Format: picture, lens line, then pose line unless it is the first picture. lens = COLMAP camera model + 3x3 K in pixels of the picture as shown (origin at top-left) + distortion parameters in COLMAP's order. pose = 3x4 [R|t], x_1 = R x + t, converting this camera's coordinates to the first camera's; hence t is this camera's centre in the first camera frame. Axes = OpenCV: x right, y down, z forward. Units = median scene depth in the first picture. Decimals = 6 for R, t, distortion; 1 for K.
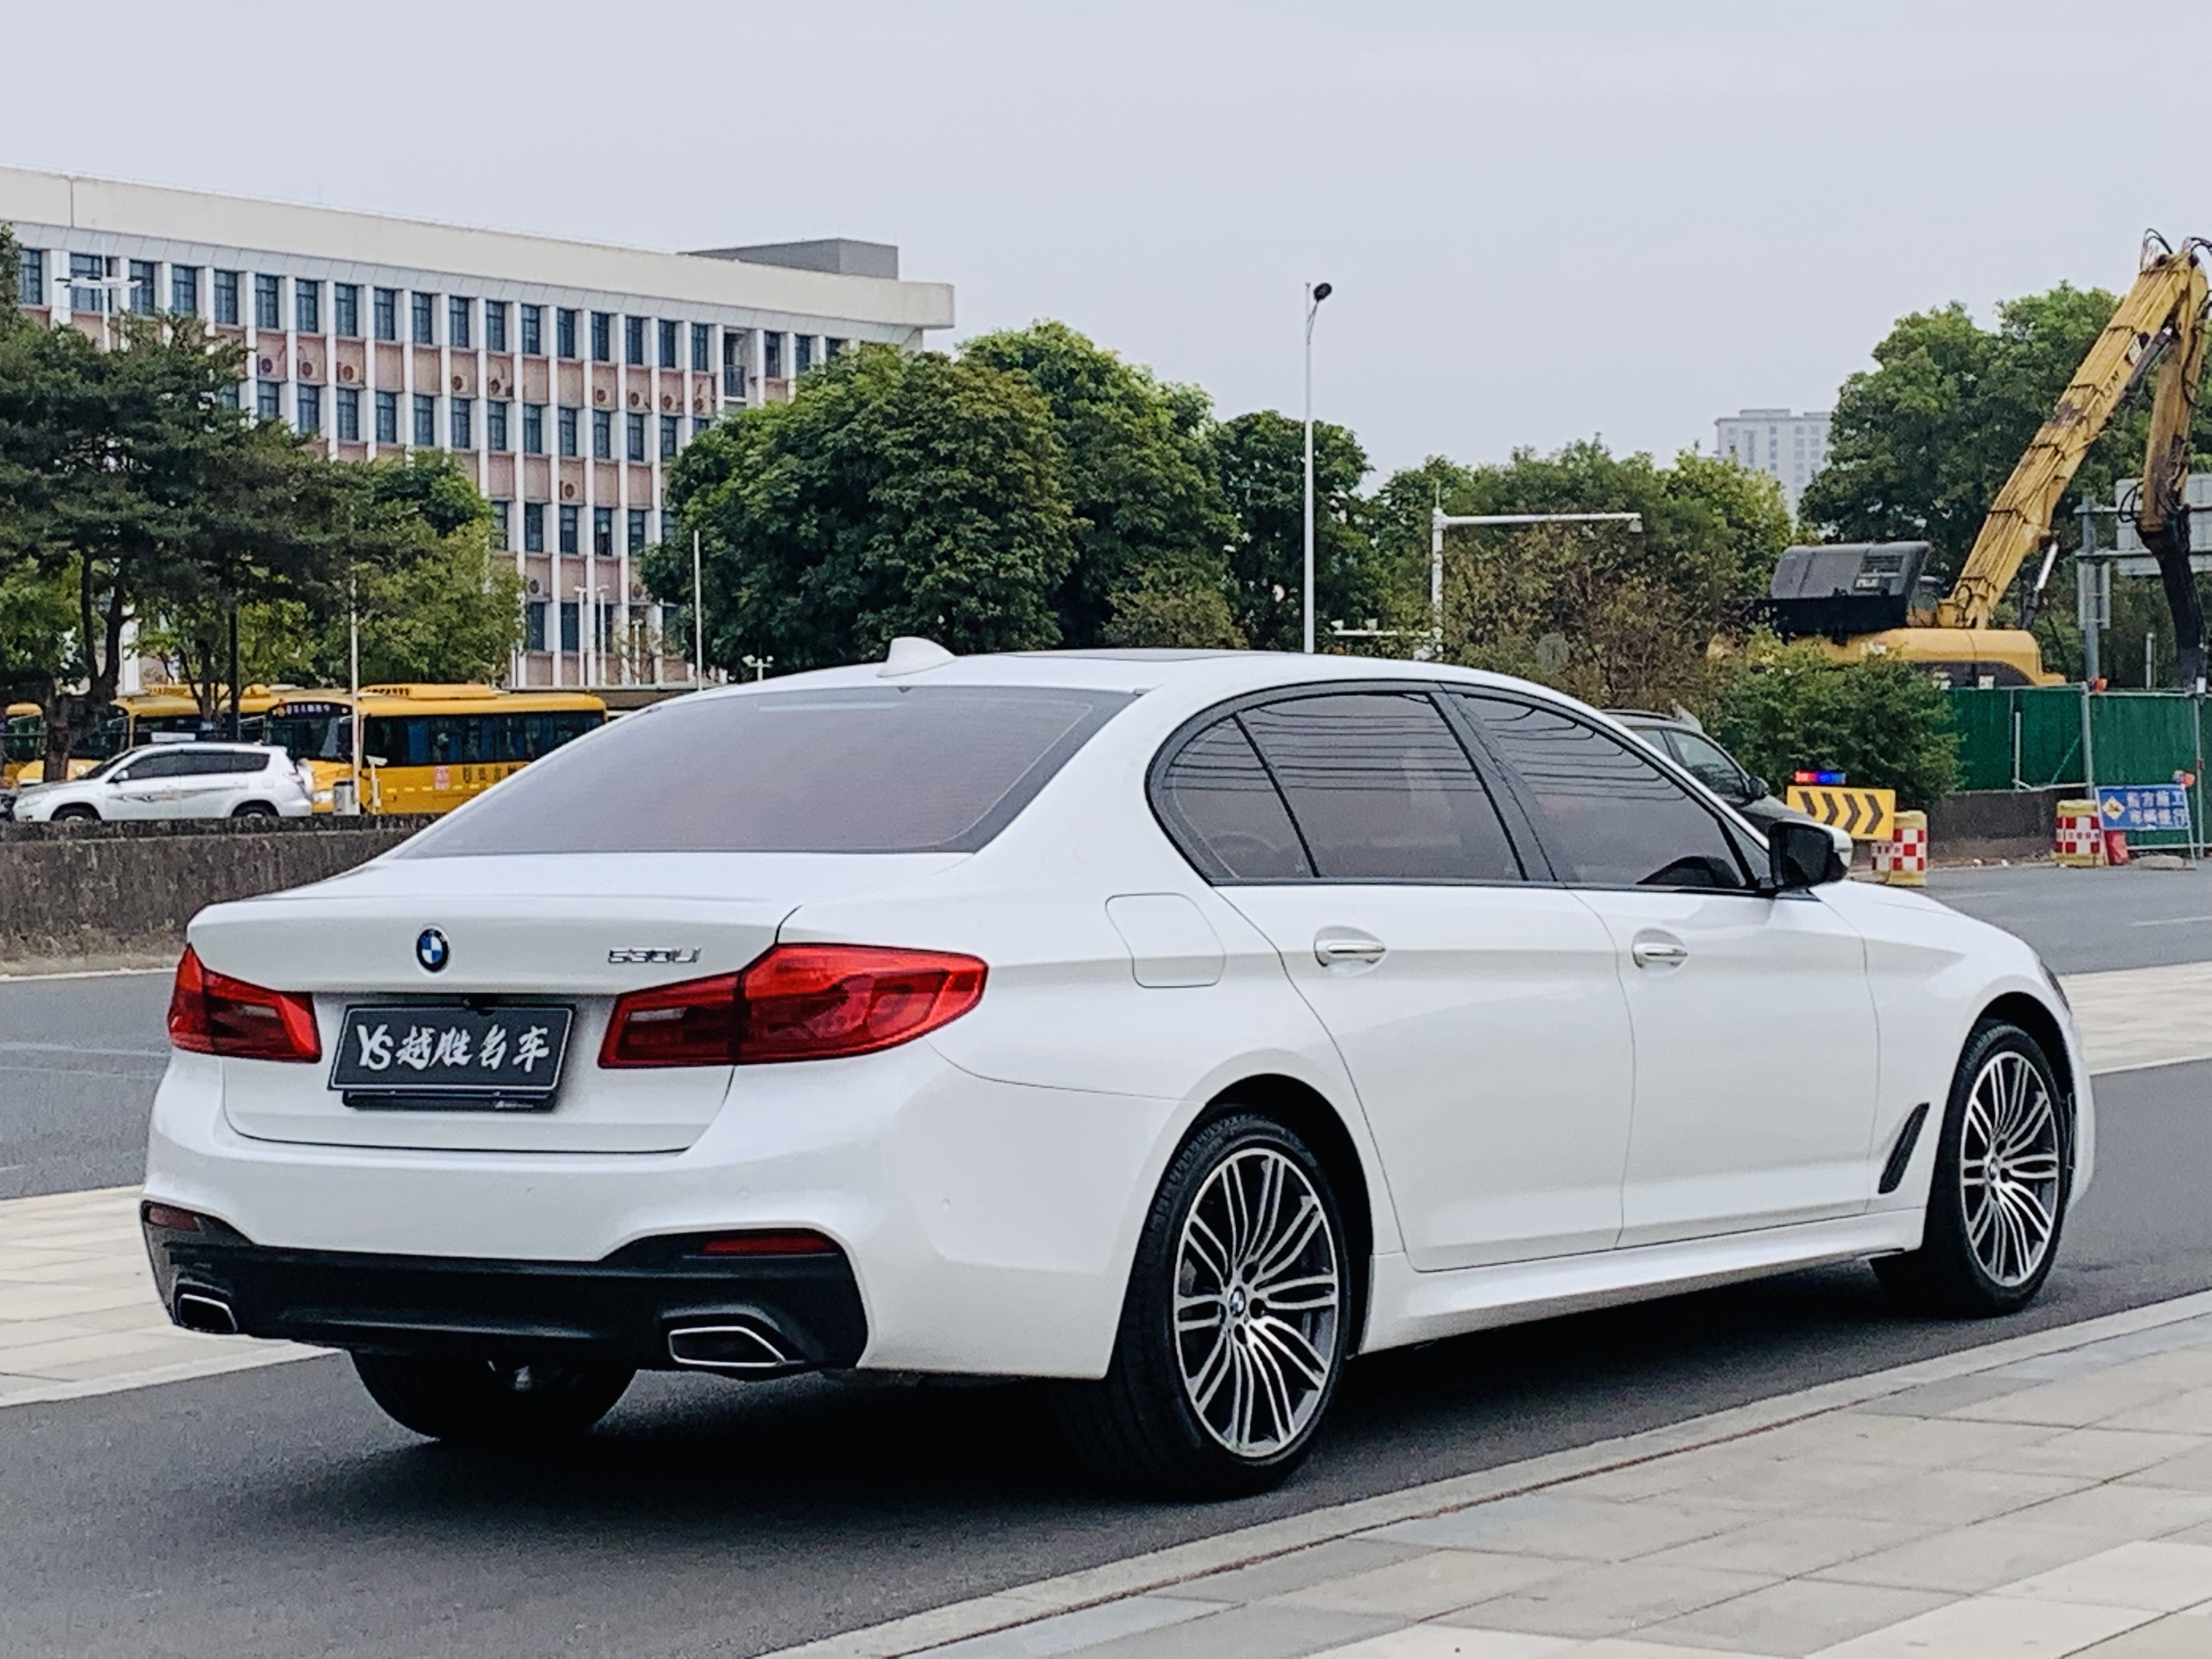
lens RADIAL K [[4814.8, 0, 1106.0], [0, 4814.8, 829.5], [0, 0, 1]] dist [0.129667, -0.033012]
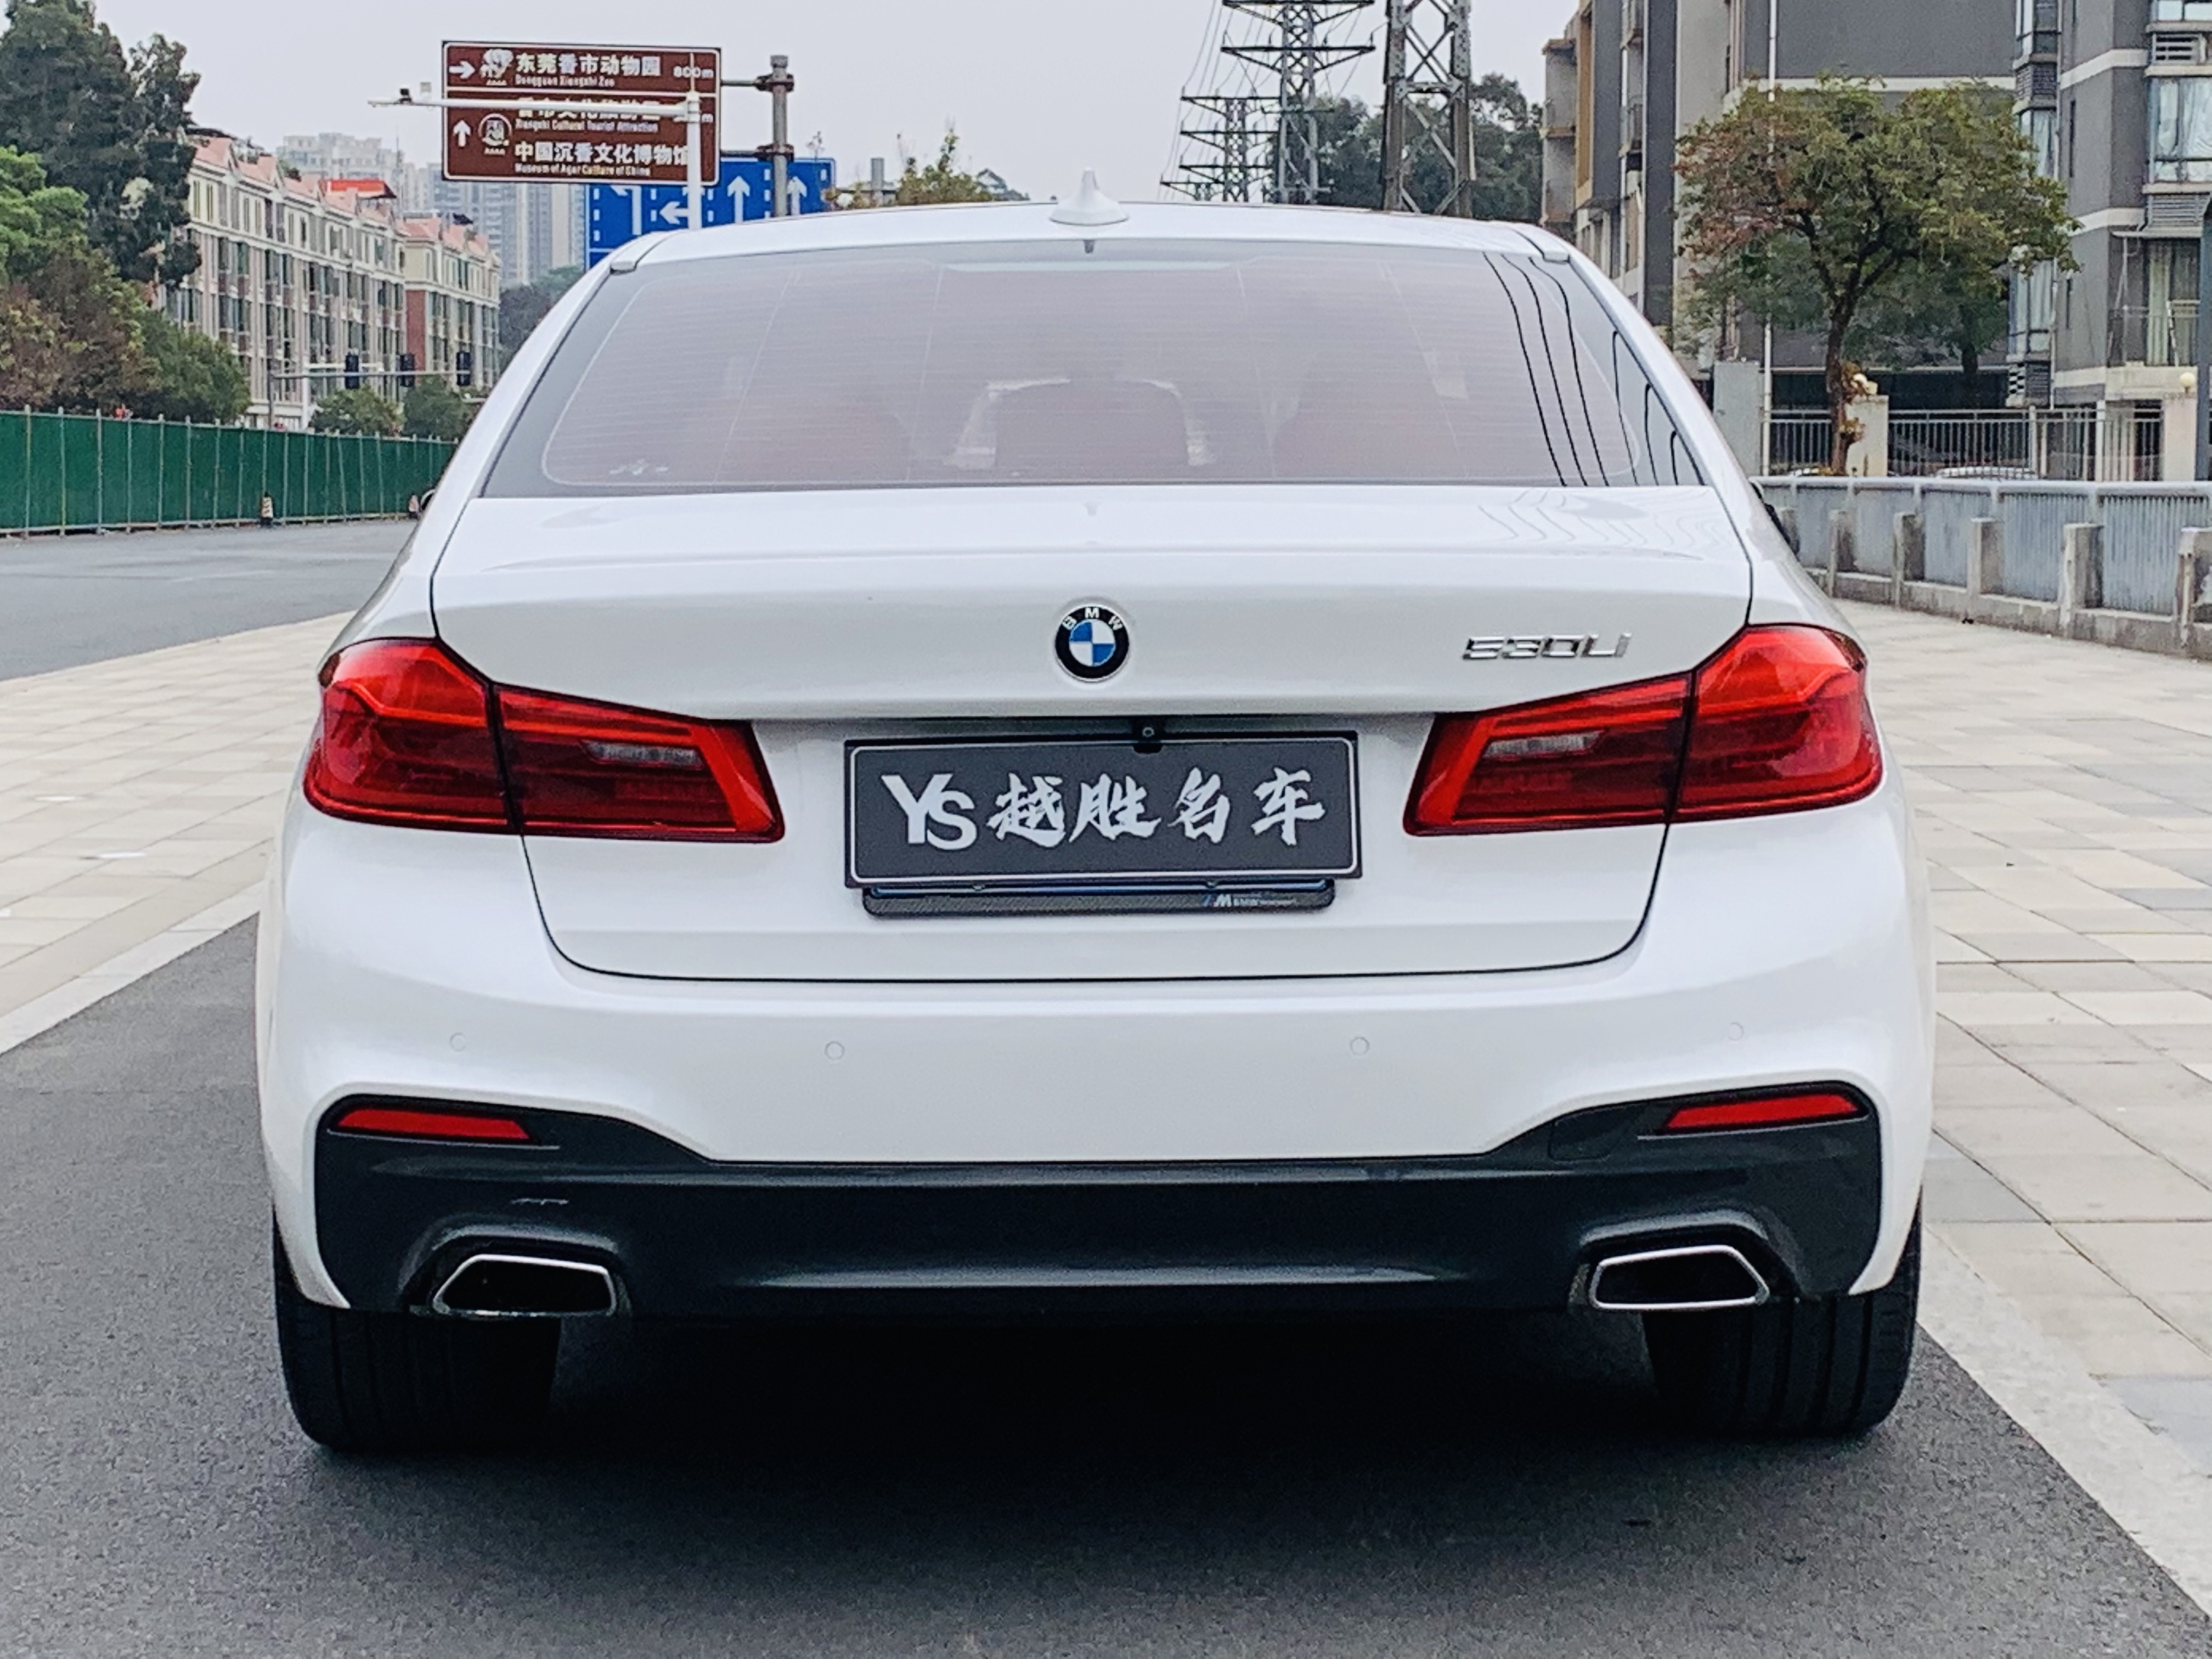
lens RADIAL K [[4814.8, 0, 1106.0], [0, 4814.8, 829.5], [0, 0, 1]] dist [0.129667, -0.033012]
pose [[0.820293, -0.031449, 0.571078, -0.473479], [-0.002096, 0.998315, 0.057986, 0.013496], [-0.571939, -0.048763, 0.818845, 0.516157]]
